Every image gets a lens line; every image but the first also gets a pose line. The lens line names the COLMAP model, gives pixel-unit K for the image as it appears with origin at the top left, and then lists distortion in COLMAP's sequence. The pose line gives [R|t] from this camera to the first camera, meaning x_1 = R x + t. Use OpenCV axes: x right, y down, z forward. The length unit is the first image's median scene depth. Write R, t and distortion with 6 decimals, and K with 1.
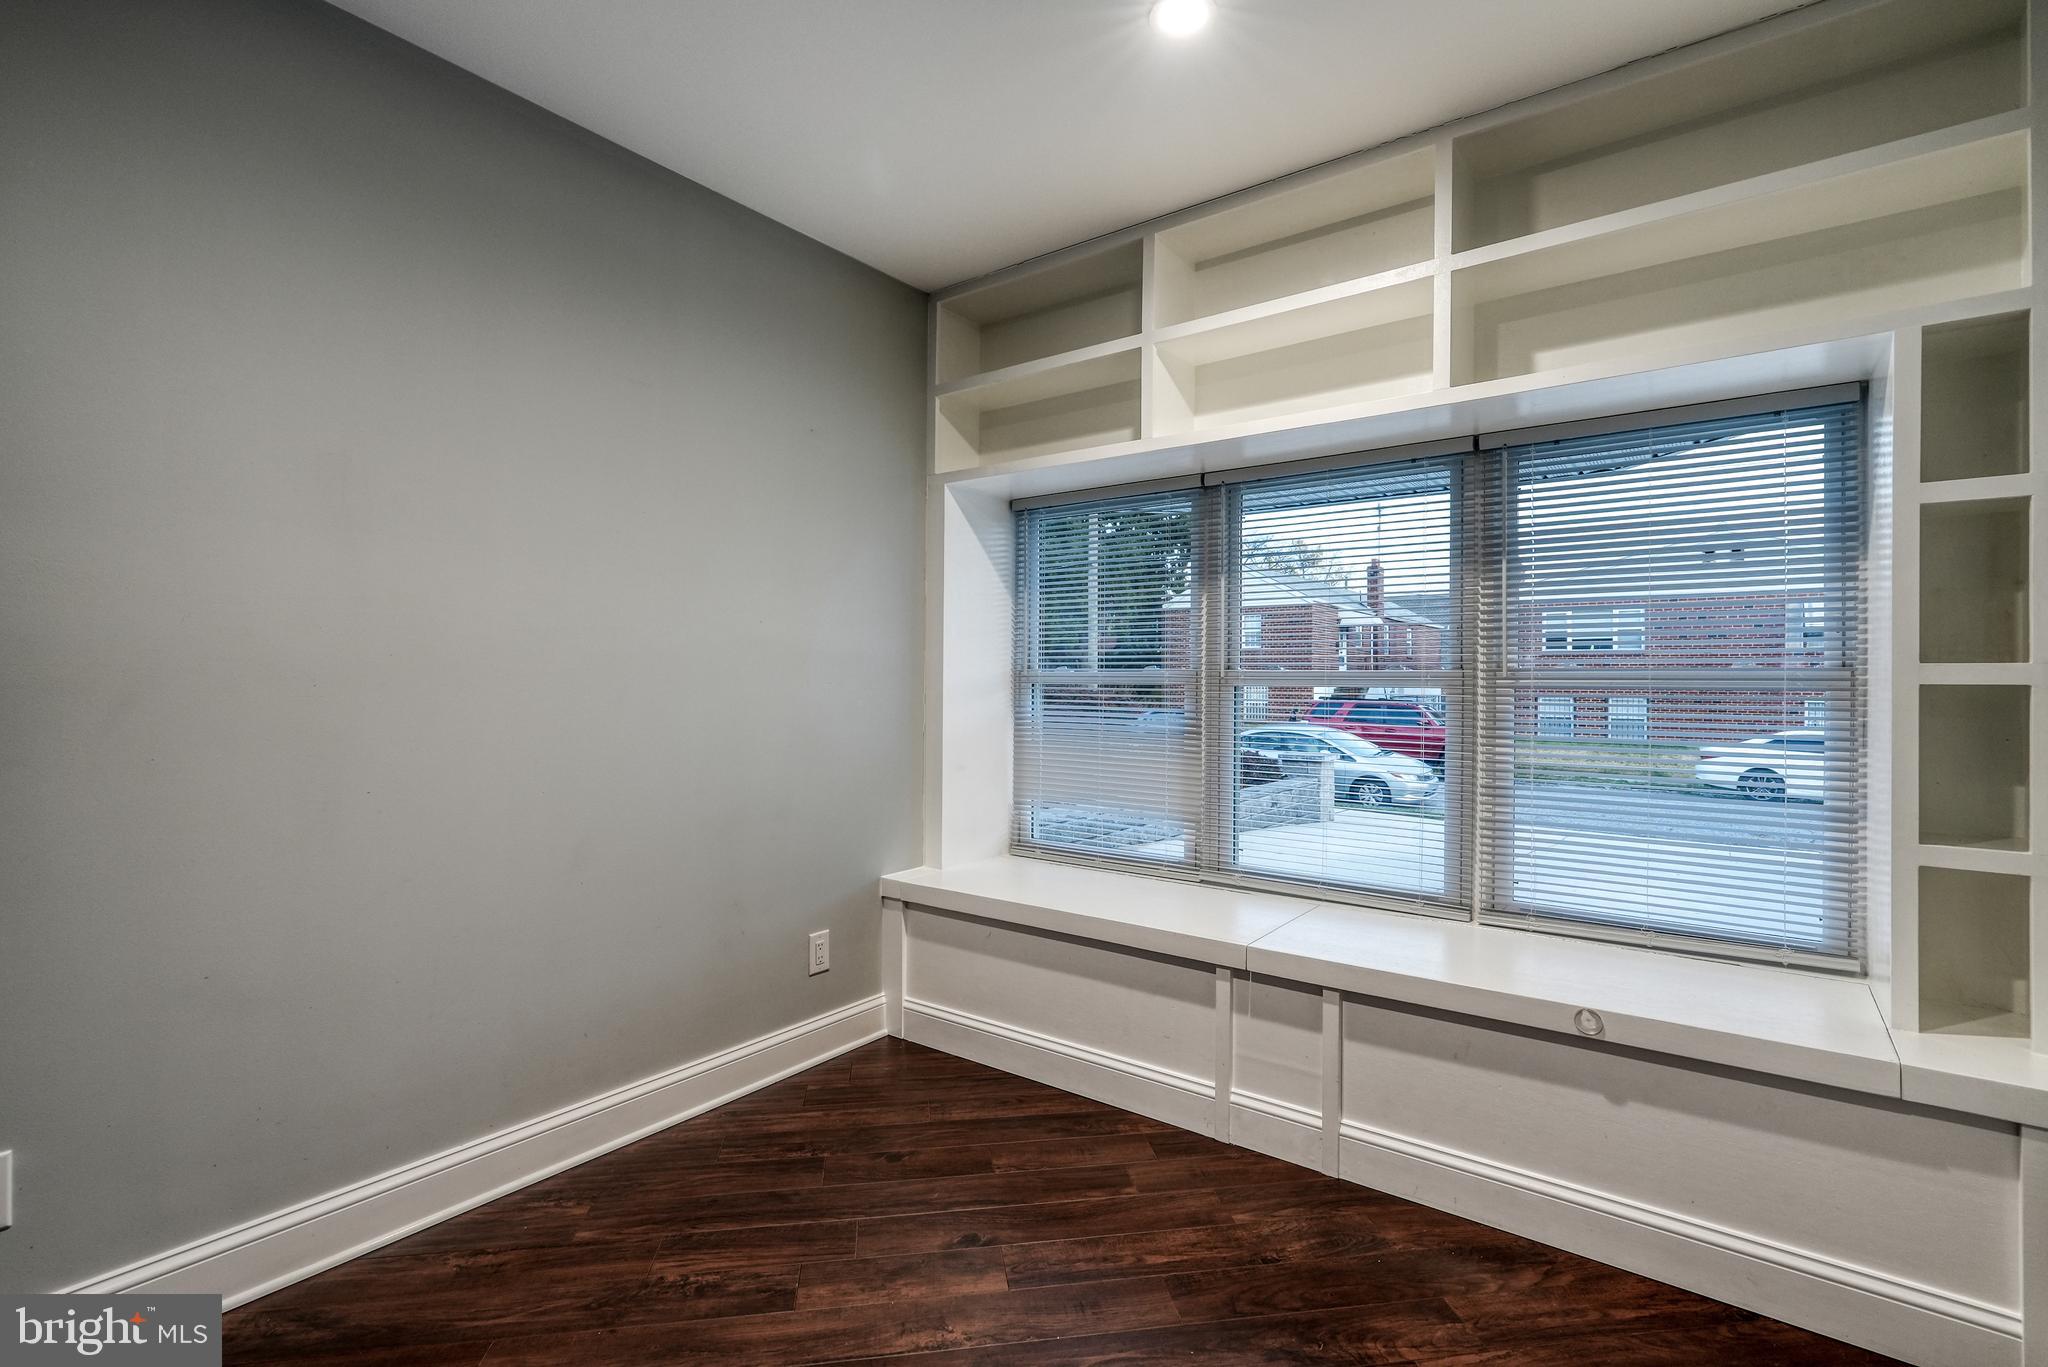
lens RADIAL K [[933.7, 0, 1031.9], [0, 933.7, 672.8], [0, 0, 1]] dist [-0.004285, 0.004105]
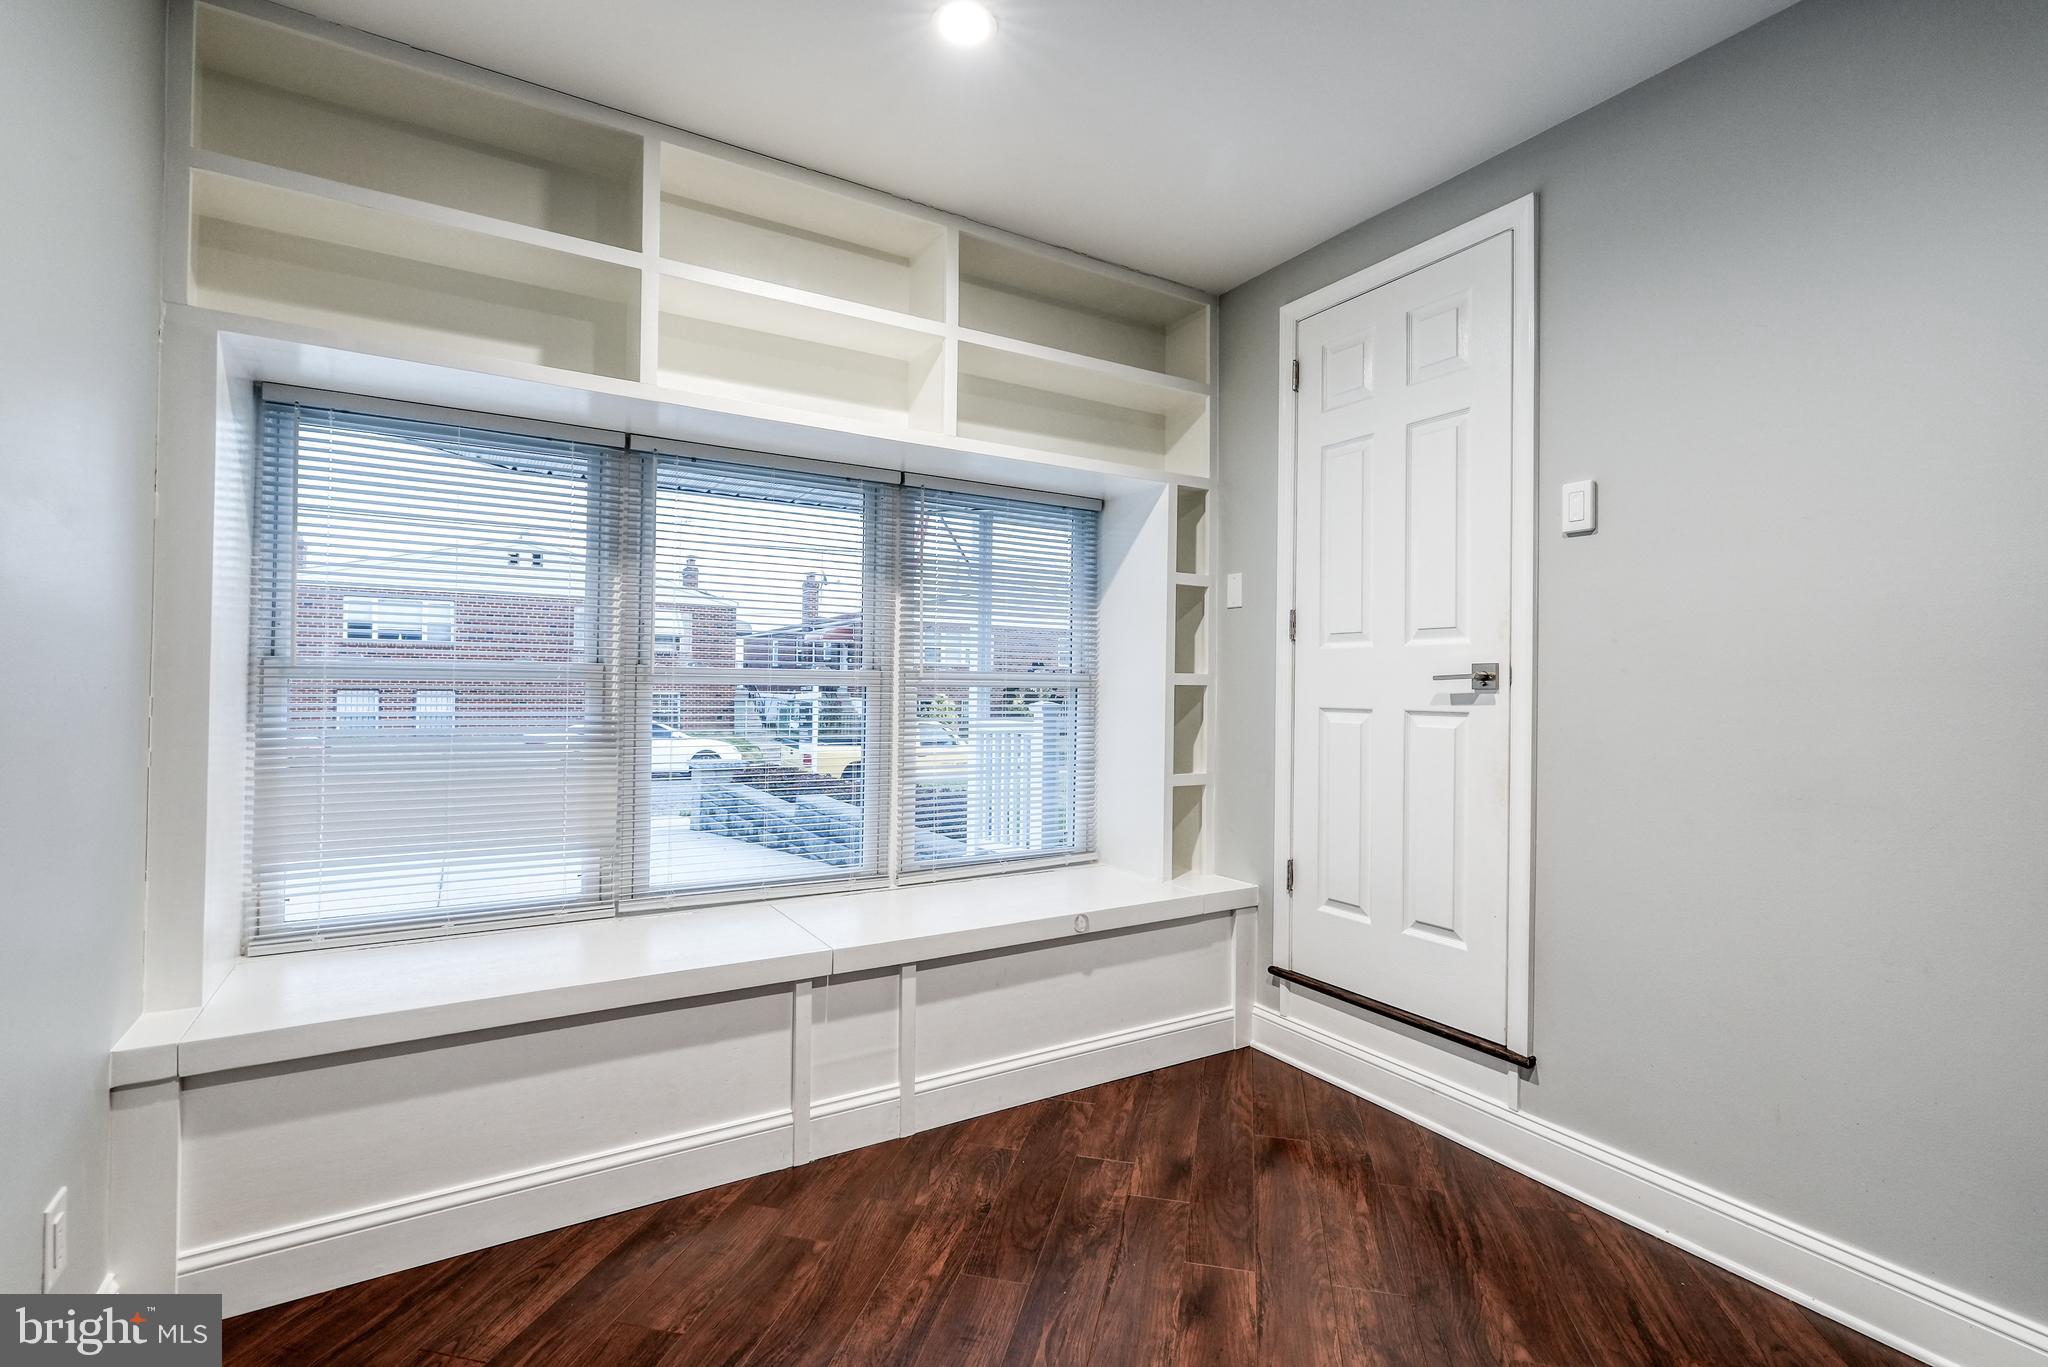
lens RADIAL K [[933.7, 0, 1031.9], [0, 933.7, 672.8], [0, 0, 1]] dist [-0.004285, 0.004105]
pose [[0.367967, 0.010174, 0.929783, -0.585262], [-0.019140, 0.999811, -0.003365, -0.000005], [-0.929642, -0.016558, 0.368092, 0.429196]]
